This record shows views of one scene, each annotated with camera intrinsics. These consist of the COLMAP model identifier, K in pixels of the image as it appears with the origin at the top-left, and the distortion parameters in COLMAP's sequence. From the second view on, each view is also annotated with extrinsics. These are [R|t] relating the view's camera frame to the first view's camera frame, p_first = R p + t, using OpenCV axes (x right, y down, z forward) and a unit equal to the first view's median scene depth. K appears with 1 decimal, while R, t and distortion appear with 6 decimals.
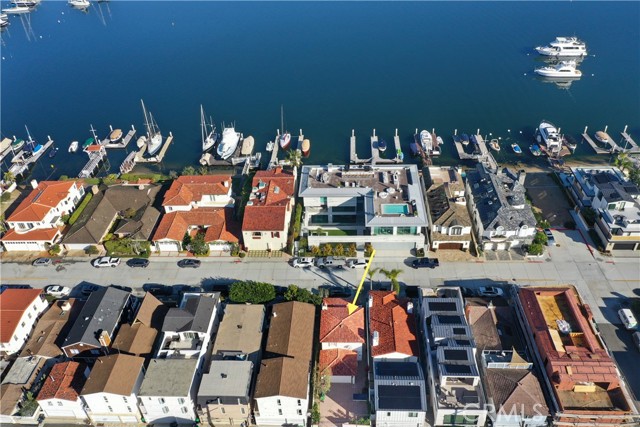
lens RADIAL K [[503.4, 0, 328.4], [0, 503.4, 214.7], [0, 0, 1]] dist [0.011326, -0.000030]
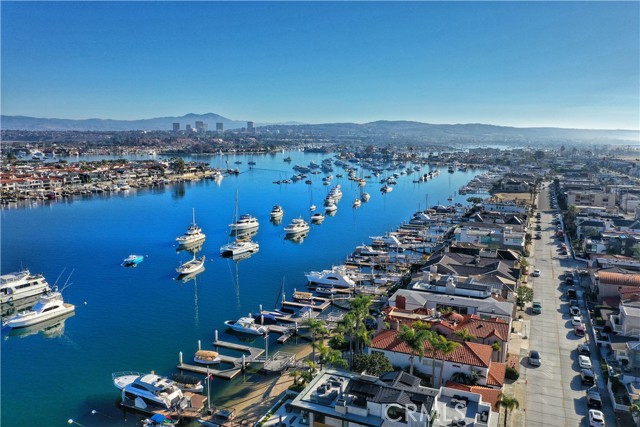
lens RADIAL K [[503.4, 0, 328.4], [0, 503.4, 214.7], [0, 0, 1]] dist [0.011326, -0.000030]
pose [[0.400052, -0.120704, 0.908509, 0.040300], [0.552345, 0.822791, -0.133903, -0.102130], [-0.731350, 0.555379, 0.395830, 0.419827]]
